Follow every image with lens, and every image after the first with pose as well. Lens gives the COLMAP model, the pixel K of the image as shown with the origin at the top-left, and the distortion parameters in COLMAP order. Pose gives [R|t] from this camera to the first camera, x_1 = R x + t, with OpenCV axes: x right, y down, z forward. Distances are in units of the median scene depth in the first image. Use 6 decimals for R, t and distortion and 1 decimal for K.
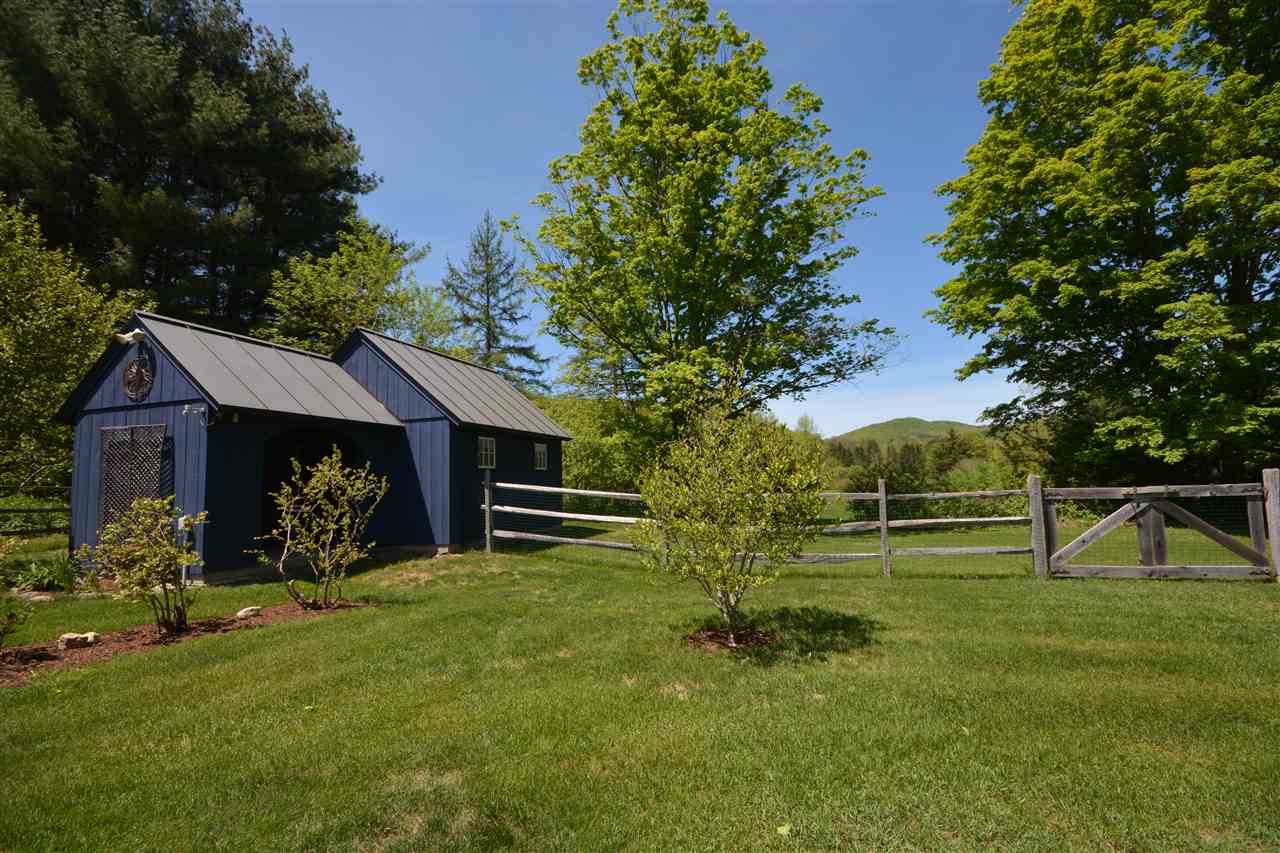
lens RADIAL K [[551.7, 0, 649.4], [0, 551.7, 452.1], [0, 0, 1]] dist [-0.001689, -0.011846]
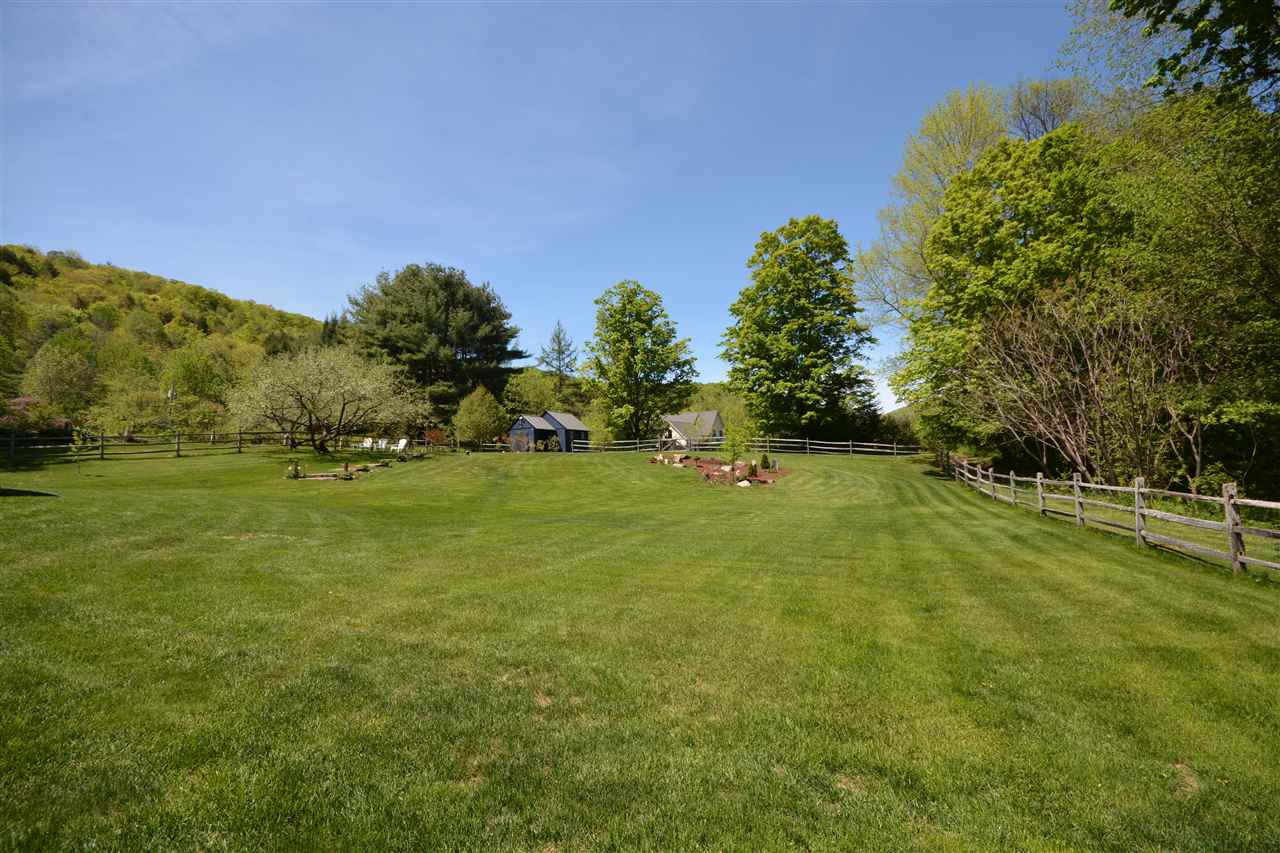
lens RADIAL K [[551.7, 0, 649.4], [0, 551.7, 452.1], [0, 0, 1]] dist [-0.001689, -0.011846]
pose [[0.995326, -0.016763, -0.095104, 0.507244], [0.020087, 0.999216, 0.034106, 0.001890], [0.094458, -0.035857, 0.994883, -2.249936]]
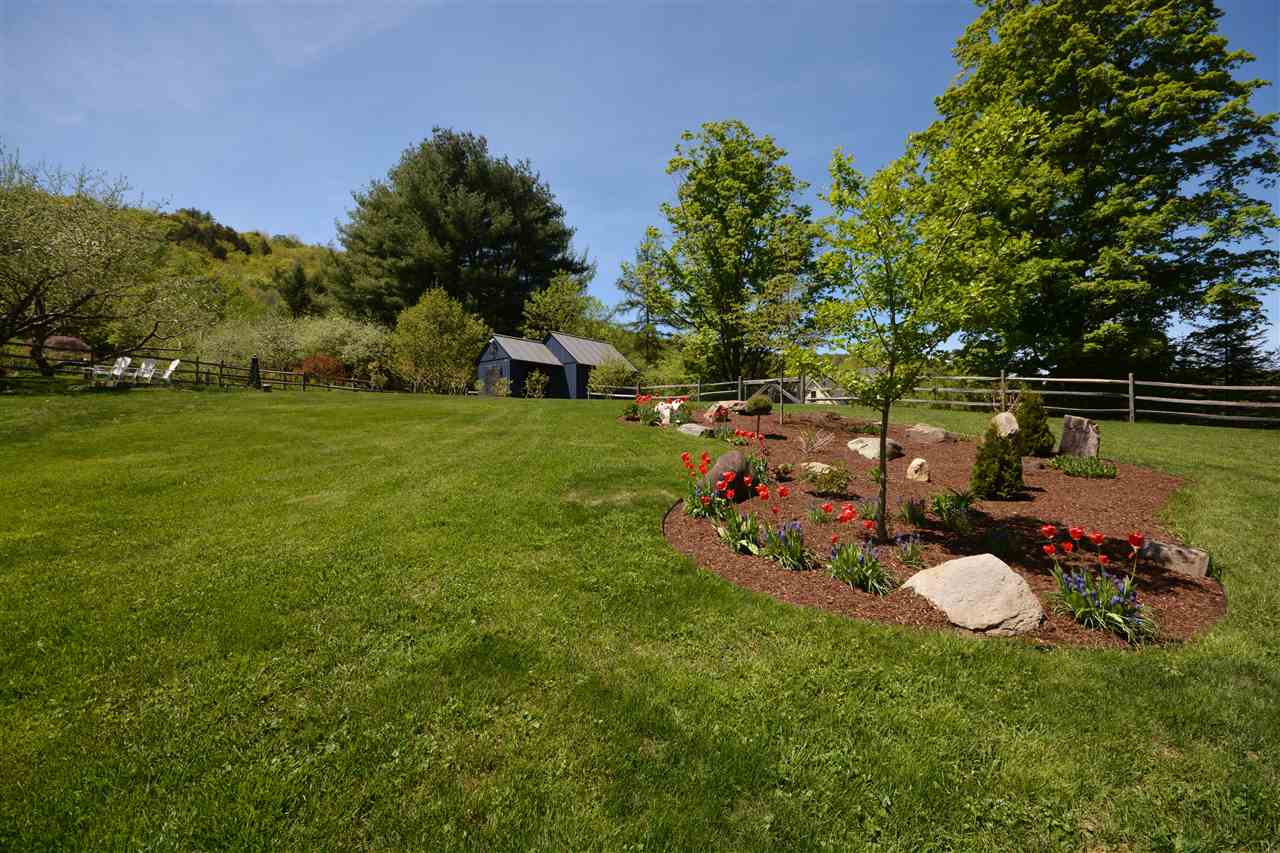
lens RADIAL K [[551.7, 0, 649.4], [0, 551.7, 452.1], [0, 0, 1]] dist [-0.001689, -0.011846]
pose [[0.926634, 0.033467, -0.374473, 0.592819], [-0.003250, 0.996706, 0.081034, 0.093599], [0.375952, -0.073872, 0.923690, -0.850938]]
